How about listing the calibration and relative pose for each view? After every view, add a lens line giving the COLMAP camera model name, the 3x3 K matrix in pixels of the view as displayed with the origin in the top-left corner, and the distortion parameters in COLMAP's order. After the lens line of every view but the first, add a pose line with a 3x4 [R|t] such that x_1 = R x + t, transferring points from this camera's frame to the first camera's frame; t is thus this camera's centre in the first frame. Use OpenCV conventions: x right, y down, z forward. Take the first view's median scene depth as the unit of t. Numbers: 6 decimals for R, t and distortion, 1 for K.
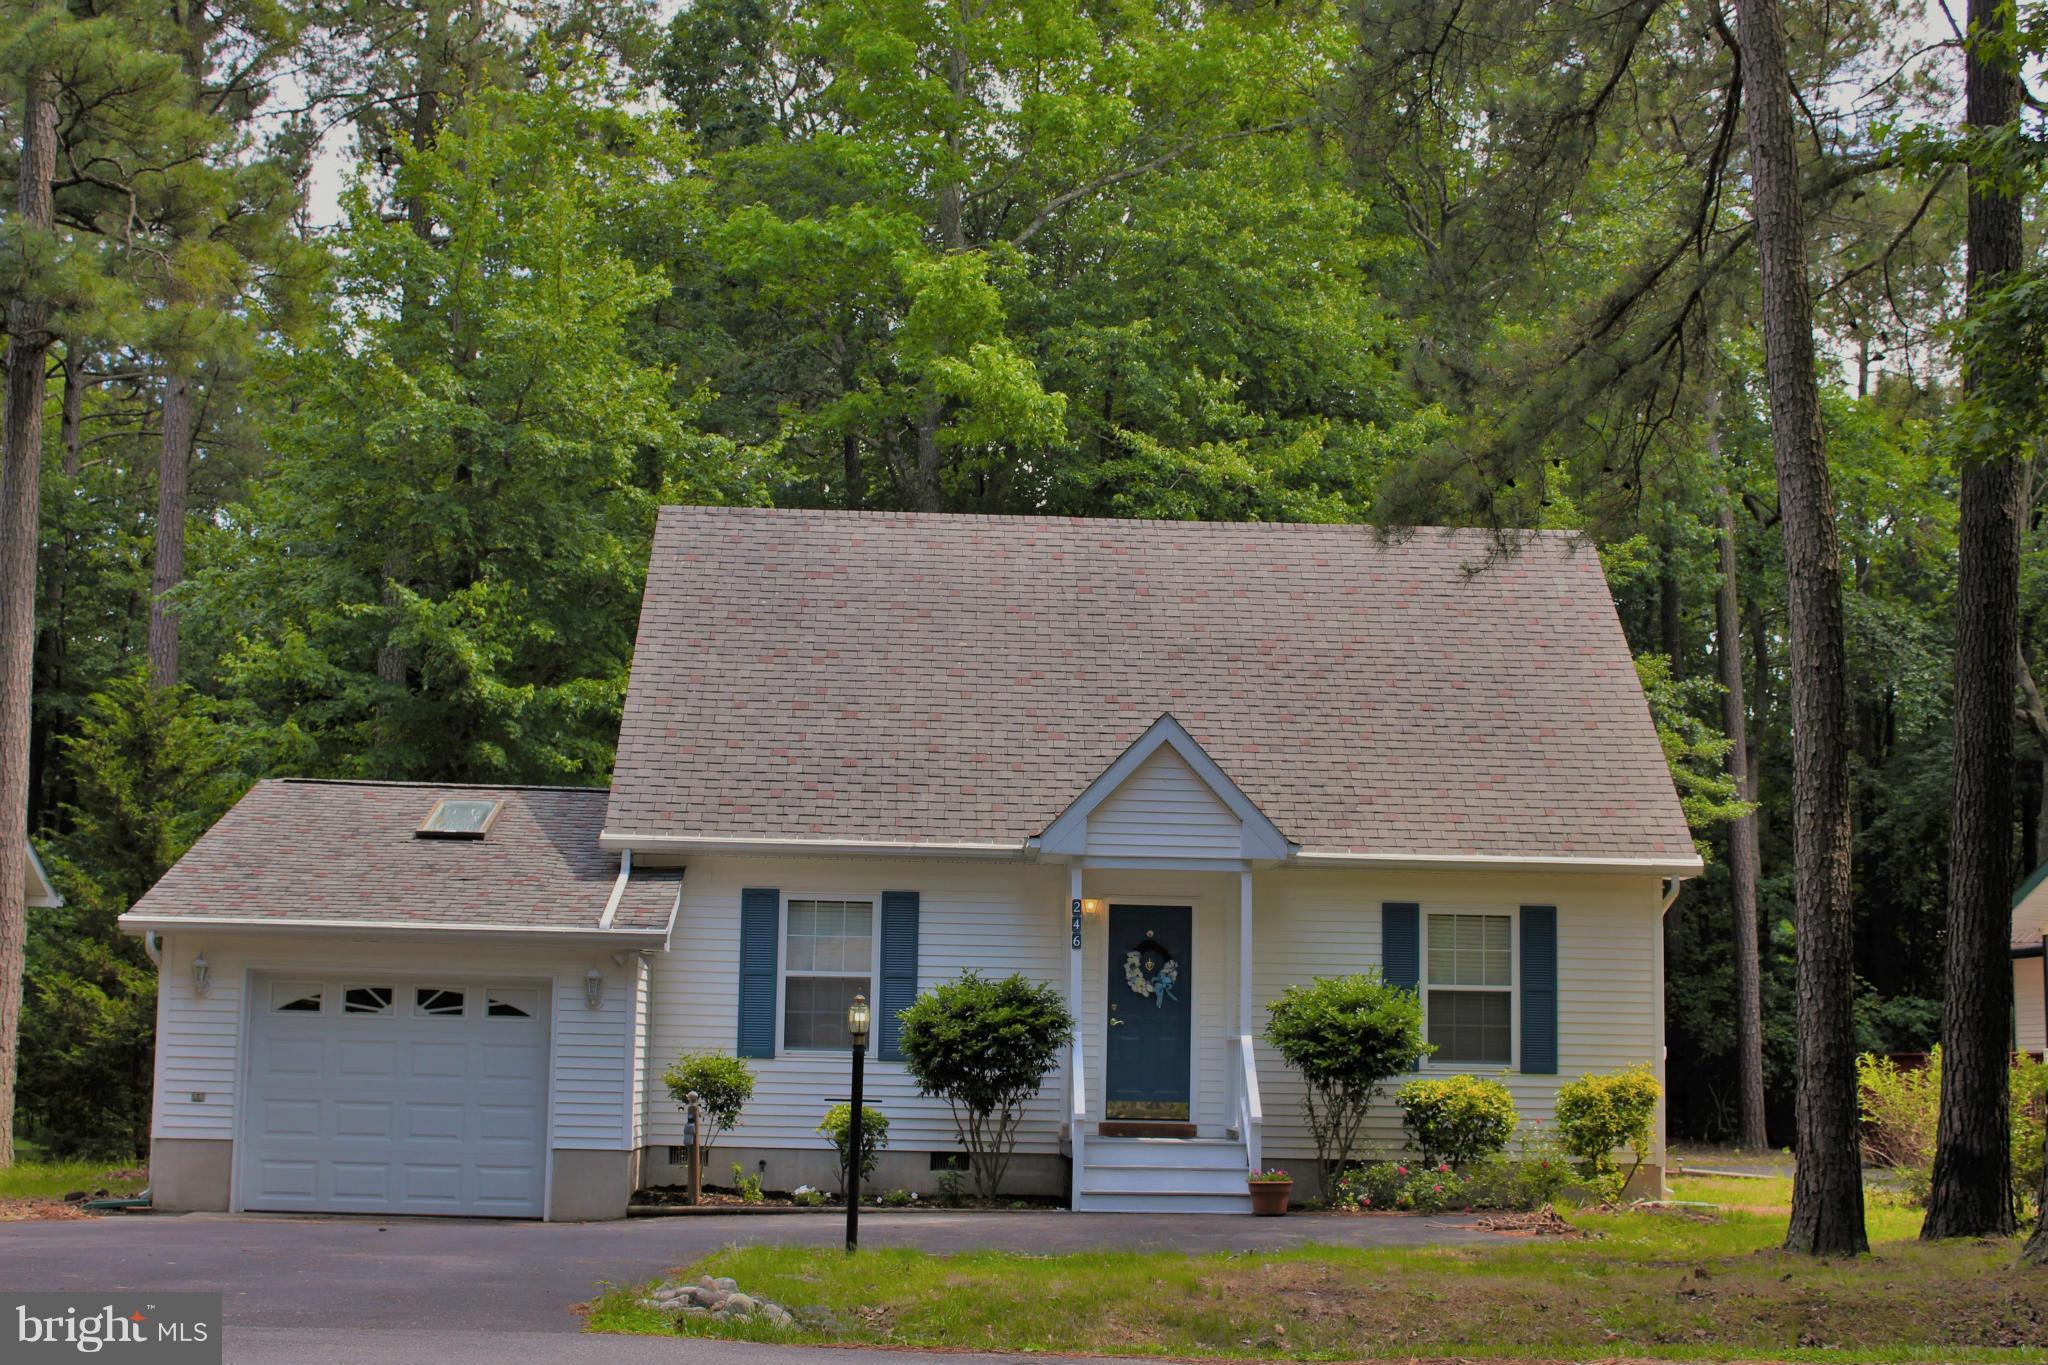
lens RADIAL K [[3012.0, 0, 1012.1], [0, 3012.0, 689.3], [0, 0, 1]] dist [-0.004702, 0.000000]
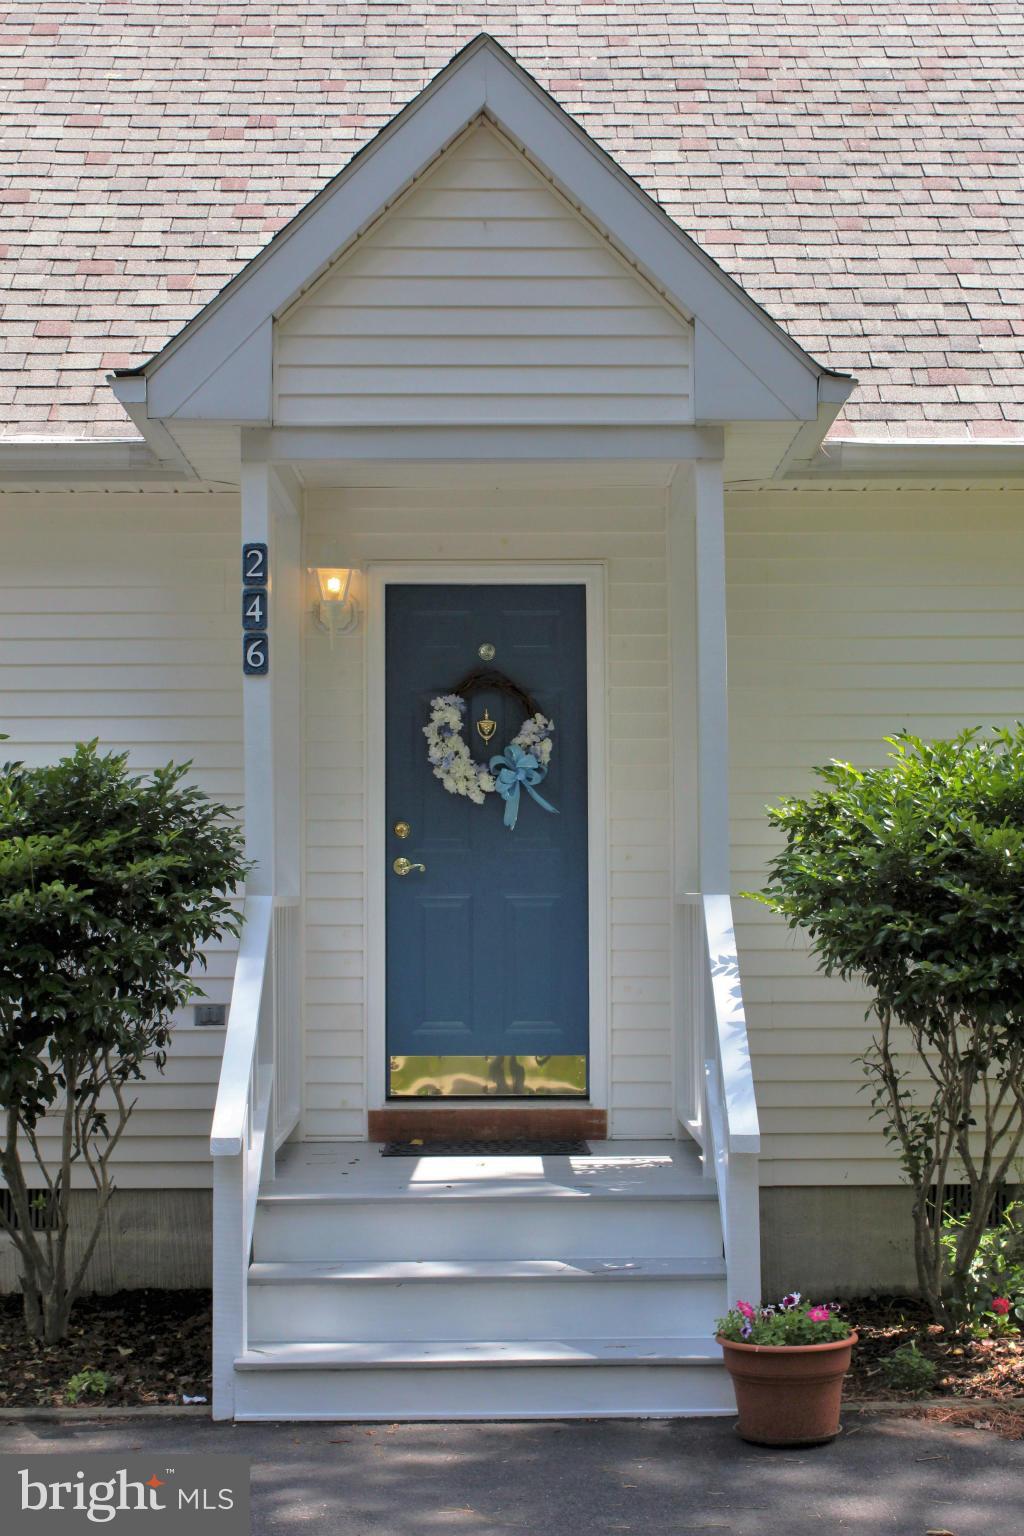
lens RADIAL K [[2259.0, 0, 520.2], [0, 2259.0, 771.2], [0, 0, 1]] dist [-0.004702, 0.000000]
pose [[0.999191, -0.025449, -0.031130, 0.059963], [0.027524, 0.997296, 0.068135, 0.076707], [0.029312, -0.068937, 0.997190, 0.691537]]
